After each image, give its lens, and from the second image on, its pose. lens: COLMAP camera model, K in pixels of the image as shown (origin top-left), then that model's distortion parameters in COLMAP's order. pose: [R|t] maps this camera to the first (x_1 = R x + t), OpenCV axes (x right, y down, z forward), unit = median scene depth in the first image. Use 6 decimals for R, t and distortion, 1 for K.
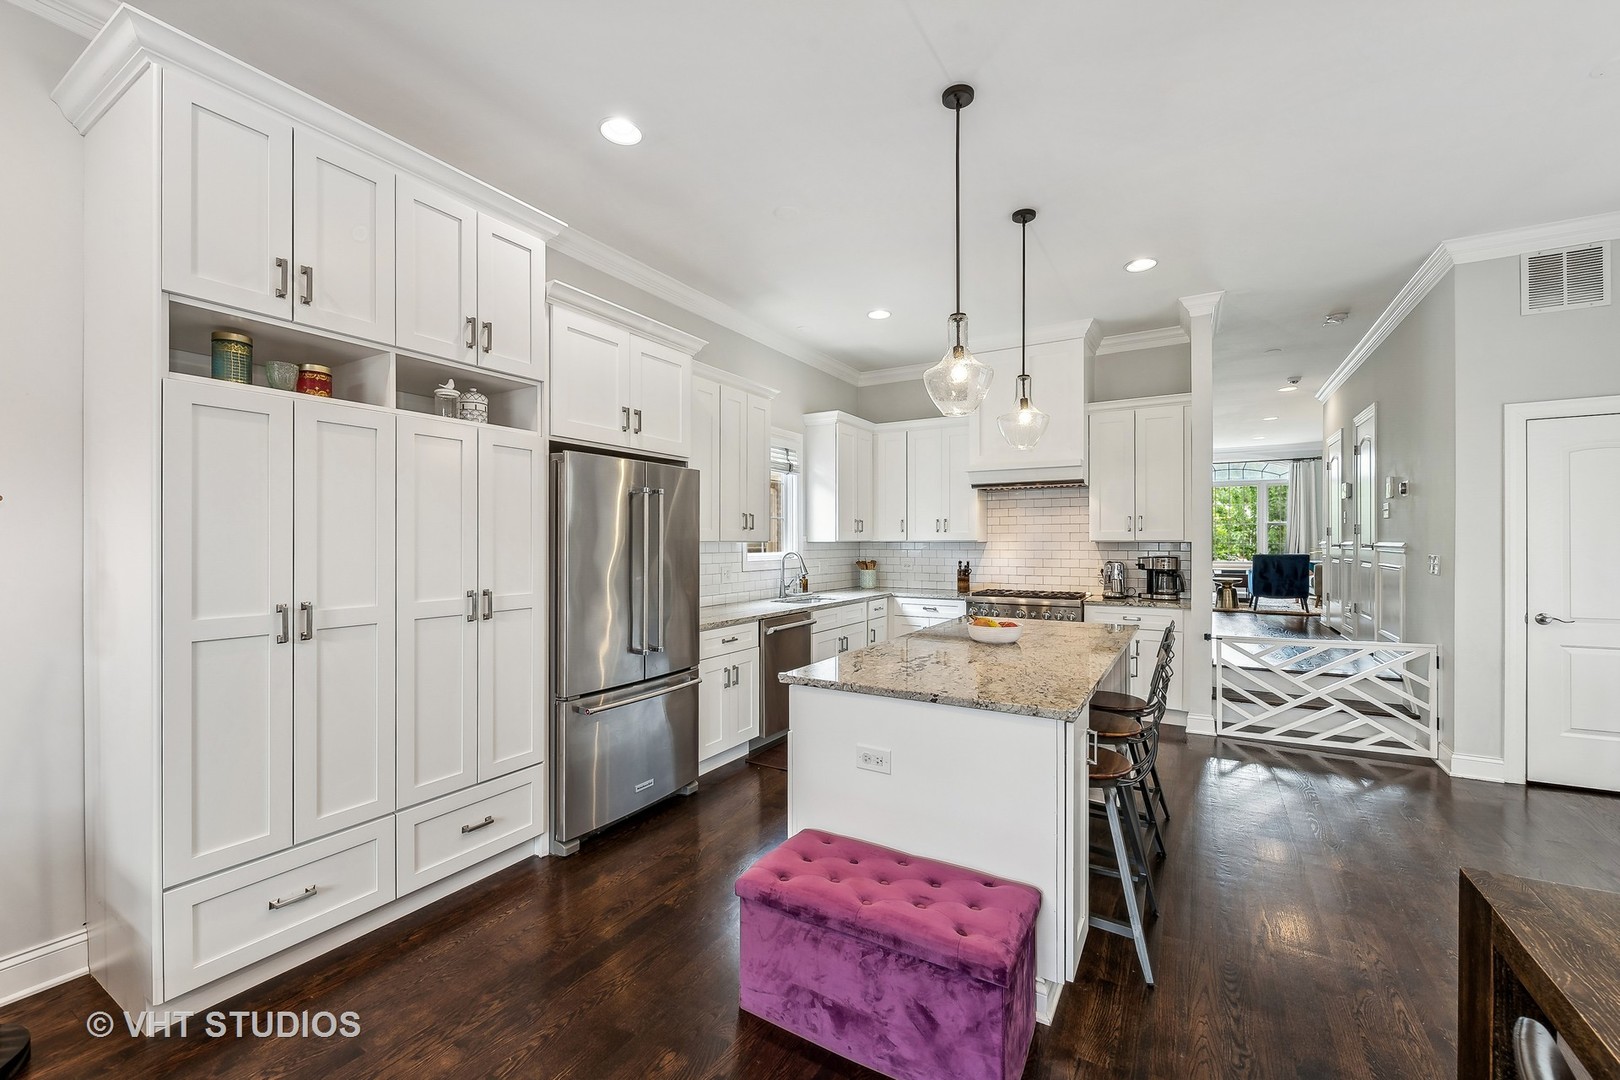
lens RADIAL K [[648.4, 0, 826.2], [0, 648.4, 541.9], [0, 0, 1]] dist [-0.000396, -0.002662]
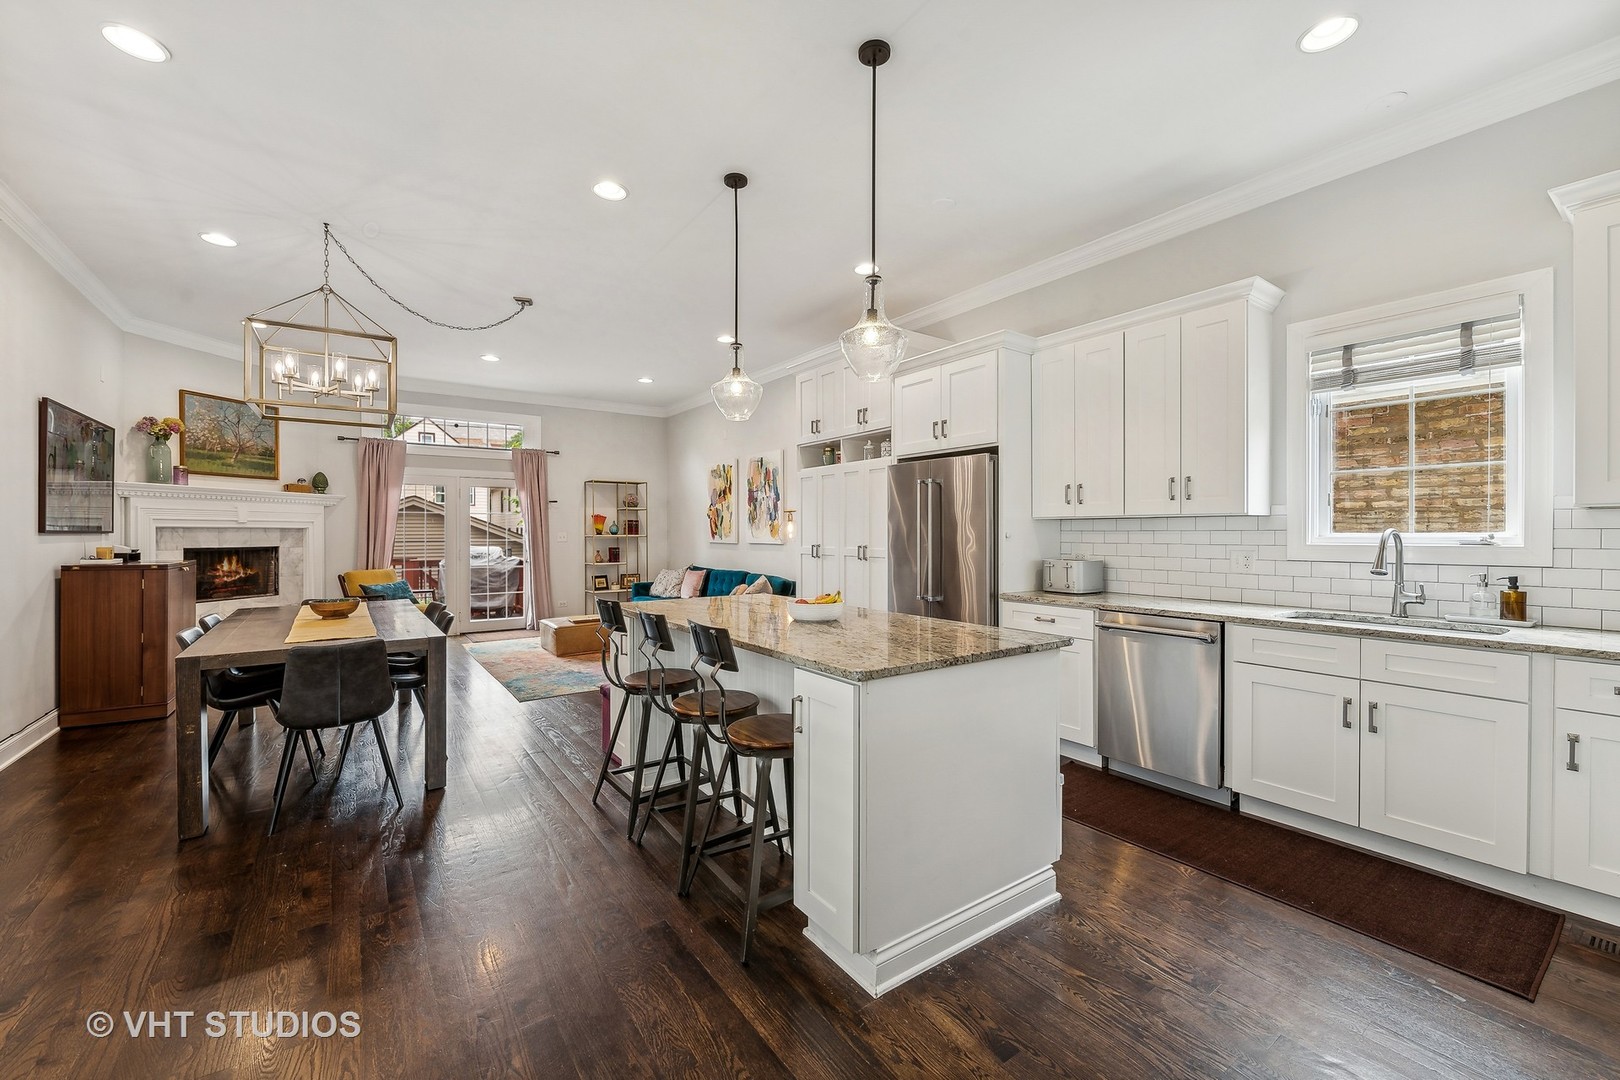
lens RADIAL K [[648.4, 0, 823.6], [0, 648.4, 545.7], [0, 0, 1]] dist [-0.000396, -0.002662]
pose [[-0.414539, 0.019651, -0.909819, 1.209068], [0.002368, 0.999787, 0.020516, 0.032453], [0.910028, 0.006350, -0.414498, 1.564288]]
